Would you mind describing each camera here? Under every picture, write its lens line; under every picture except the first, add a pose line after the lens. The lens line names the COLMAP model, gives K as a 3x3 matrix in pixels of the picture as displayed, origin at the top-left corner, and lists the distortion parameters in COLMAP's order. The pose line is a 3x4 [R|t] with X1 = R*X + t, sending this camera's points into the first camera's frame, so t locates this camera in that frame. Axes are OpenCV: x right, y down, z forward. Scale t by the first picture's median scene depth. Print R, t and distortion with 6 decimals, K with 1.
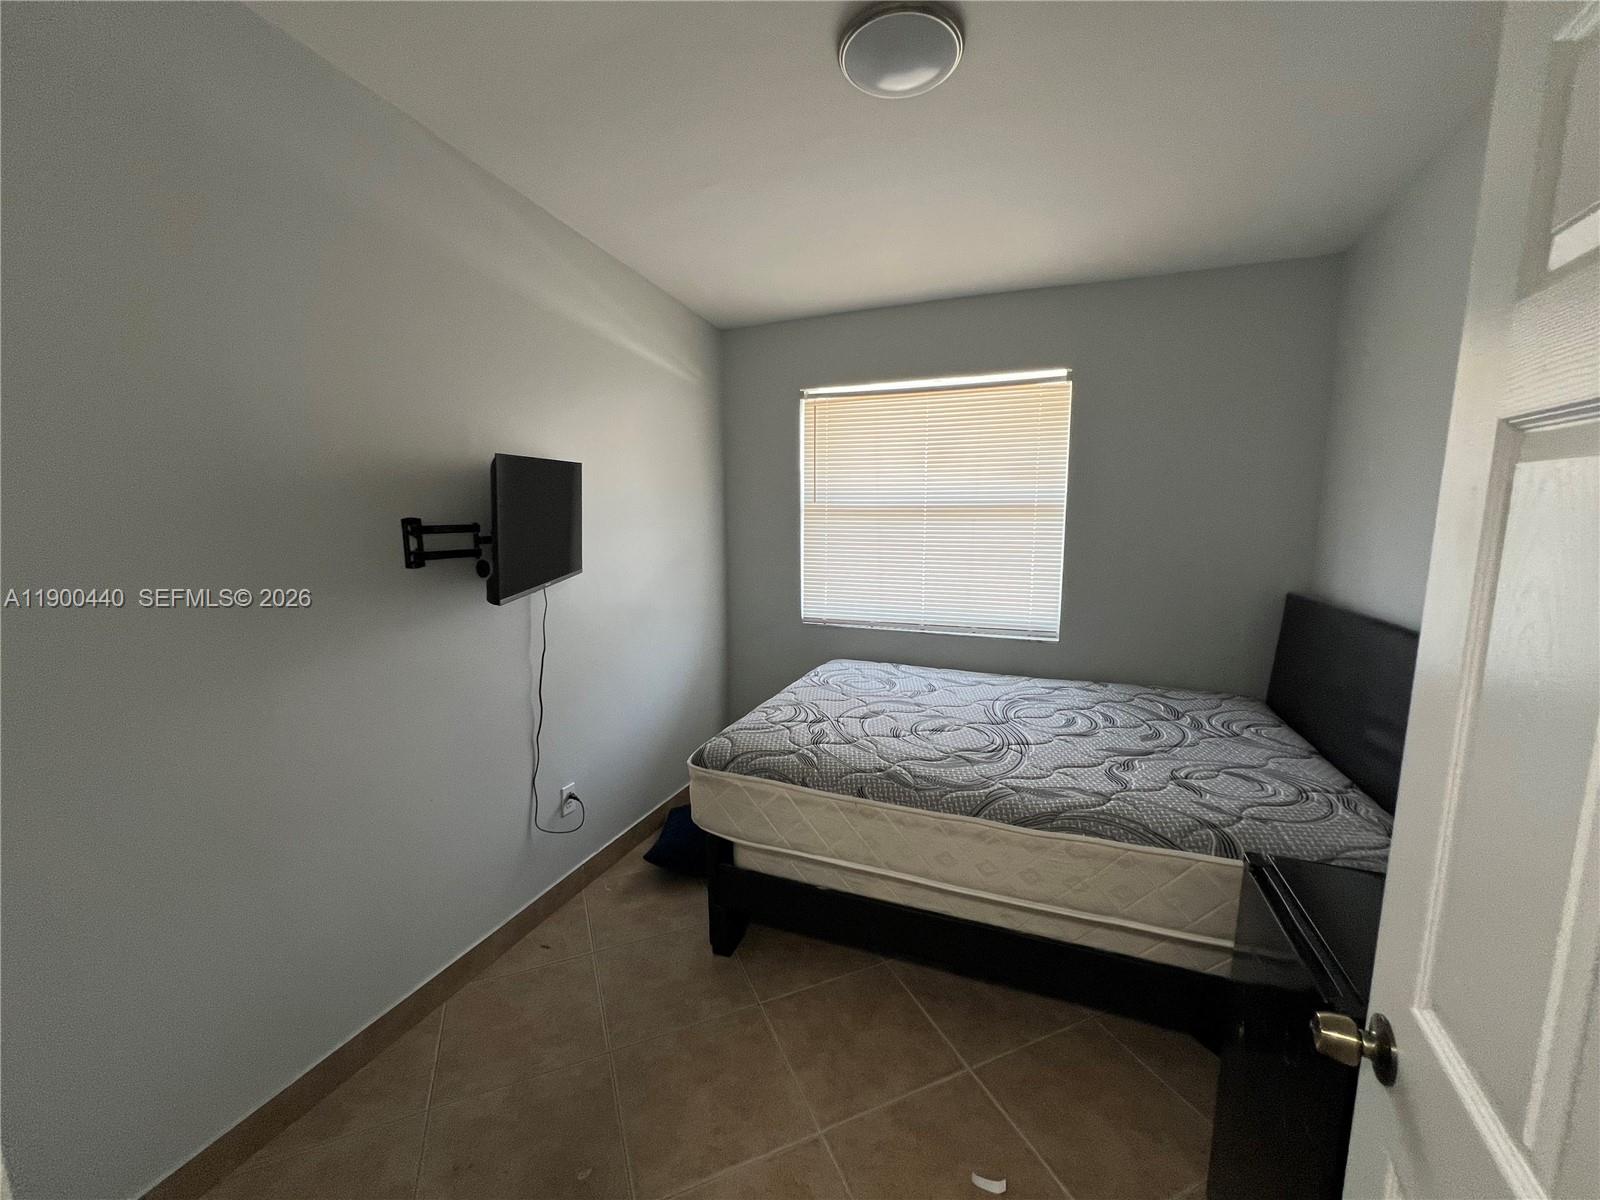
lens RADIAL K [[640.5, 0, 796.9], [0, 640.5, 601.8], [0, 0, 1]] dist [-0.003094, 0.001404]
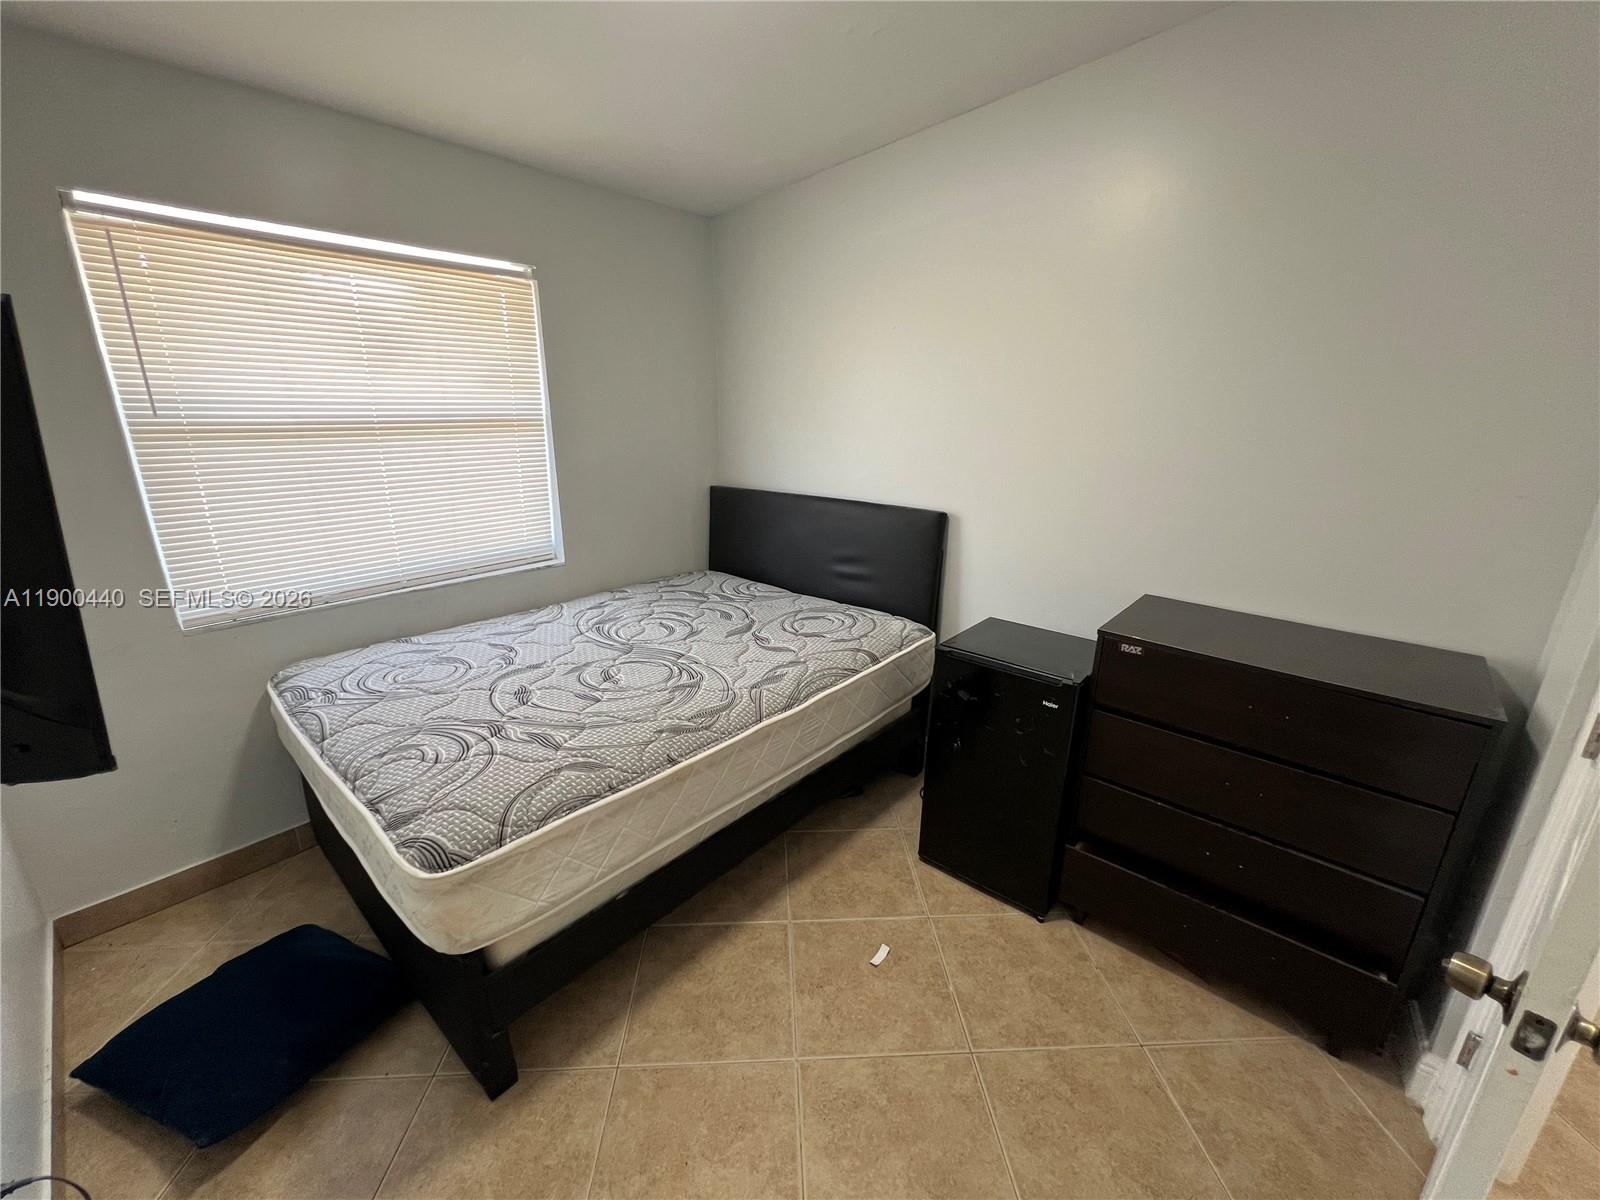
lens RADIAL K [[640.5, 0, 798.6], [0, 640.5, 597.2], [0, 0, 1]] dist [-0.003094, 0.001404]
pose [[0.338051, -0.264839, 0.903096, -0.465866], [0.130954, 0.963491, 0.233531, -0.085699], [-0.931972, 0.039319, 0.360391, 0.397854]]
